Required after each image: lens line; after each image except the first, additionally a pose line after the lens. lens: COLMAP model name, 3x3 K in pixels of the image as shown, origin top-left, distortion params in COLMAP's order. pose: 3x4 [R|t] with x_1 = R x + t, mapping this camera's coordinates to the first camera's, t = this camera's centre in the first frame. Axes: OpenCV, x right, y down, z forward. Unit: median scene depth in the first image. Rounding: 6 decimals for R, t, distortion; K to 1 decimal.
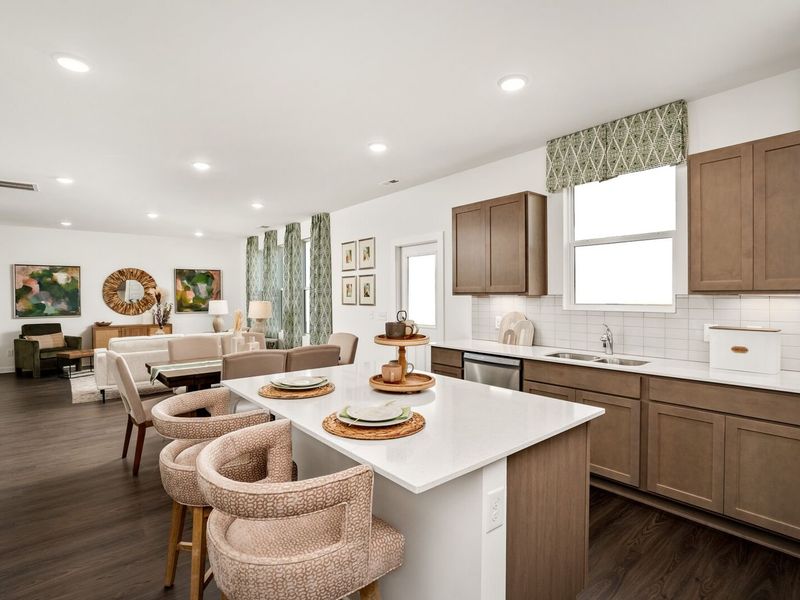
lens RADIAL K [[425.9, 0, 400.0], [0, 425.9, 300.0], [0, 0, 1]] dist [-0.006886, -0.000540]
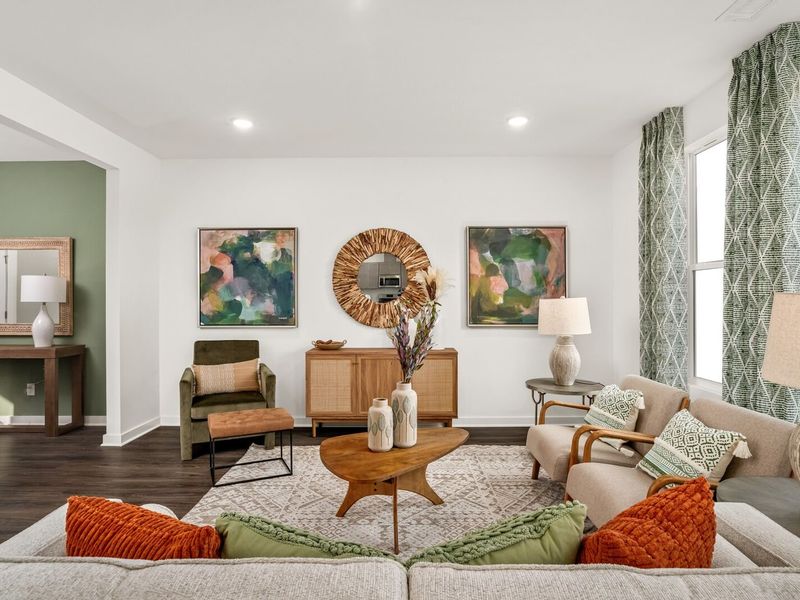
lens RADIAL K [[460.5, 0, 400.0], [0, 460.5, 300.0], [0, 0, 1]] dist [-0.019922, 0.001091]
pose [[0.773562, 0.003963, -0.633708, -0.300895], [-0.011075, 0.999912, -0.007265, 0.008273], [0.633624, 0.012638, 0.773538, 0.631394]]
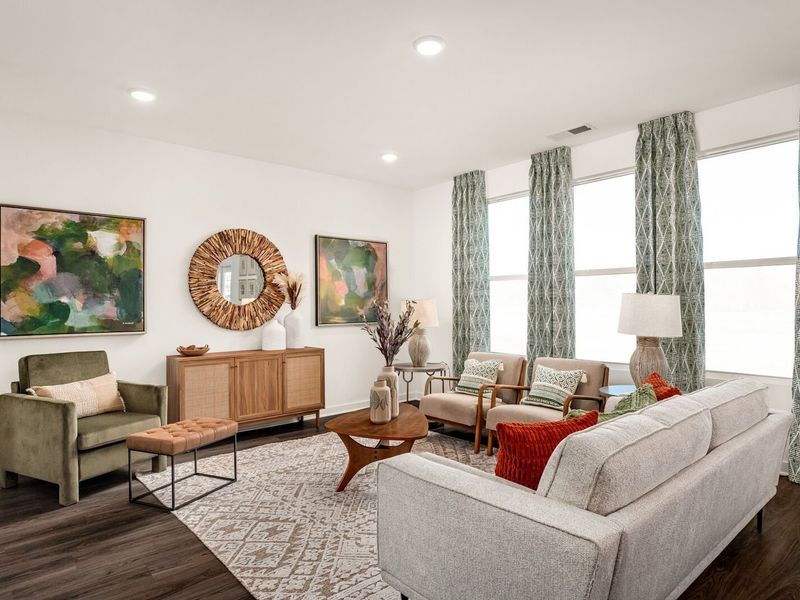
lens RADIAL K [[482.7, 0, 400.0], [0, 482.7, 300.0], [0, 0, 1]] dist [-0.014225, 0.000228]
pose [[0.999250, -0.001538, 0.038687, -0.491345], [0.002508, 0.999683, -0.025041, 0.016408], [-0.038636, 0.025119, 0.998938, 0.479684]]
